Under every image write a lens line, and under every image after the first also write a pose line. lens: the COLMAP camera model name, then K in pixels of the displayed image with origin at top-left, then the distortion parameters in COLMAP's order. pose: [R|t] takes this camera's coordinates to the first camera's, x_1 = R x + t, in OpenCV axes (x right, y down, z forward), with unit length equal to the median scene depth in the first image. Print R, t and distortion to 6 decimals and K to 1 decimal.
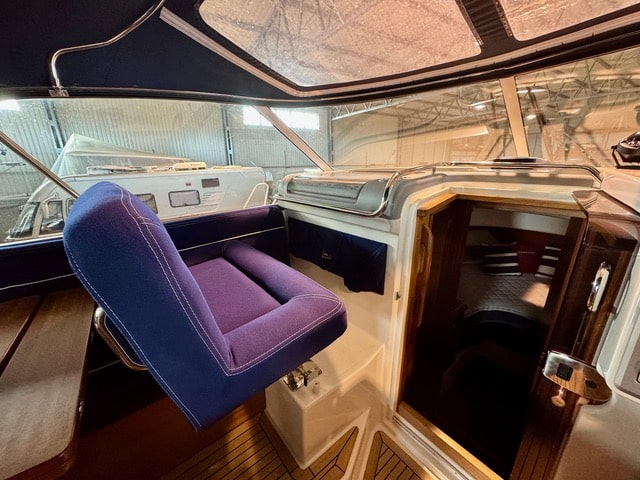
lens RADIAL K [[251.5, 0, 320.0], [0, 251.5, 240.0], [0, 0, 1]] dist [-0.001611, -0.000114]
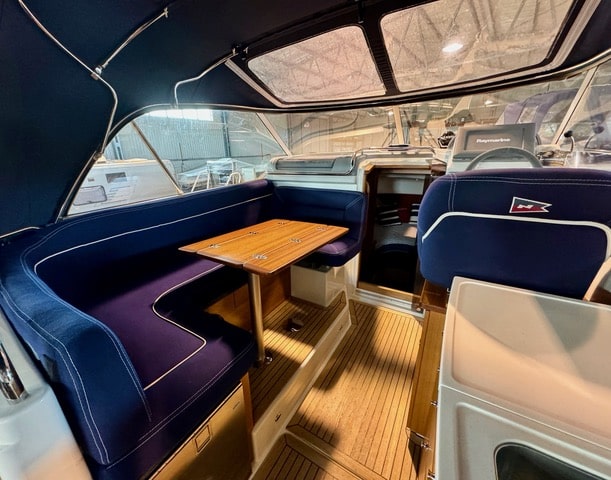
lens RADIAL K [[253.0, 0, 289.7], [0, 253.0, 241.0], [0, 0, 1]] dist [-0.000490, -0.000230]
pose [[0.951536, -0.118282, 0.283881, -0.614579], [0.109335, 0.992883, 0.047218, 0.206986], [-0.287446, -0.013891, 0.957696, -0.578687]]
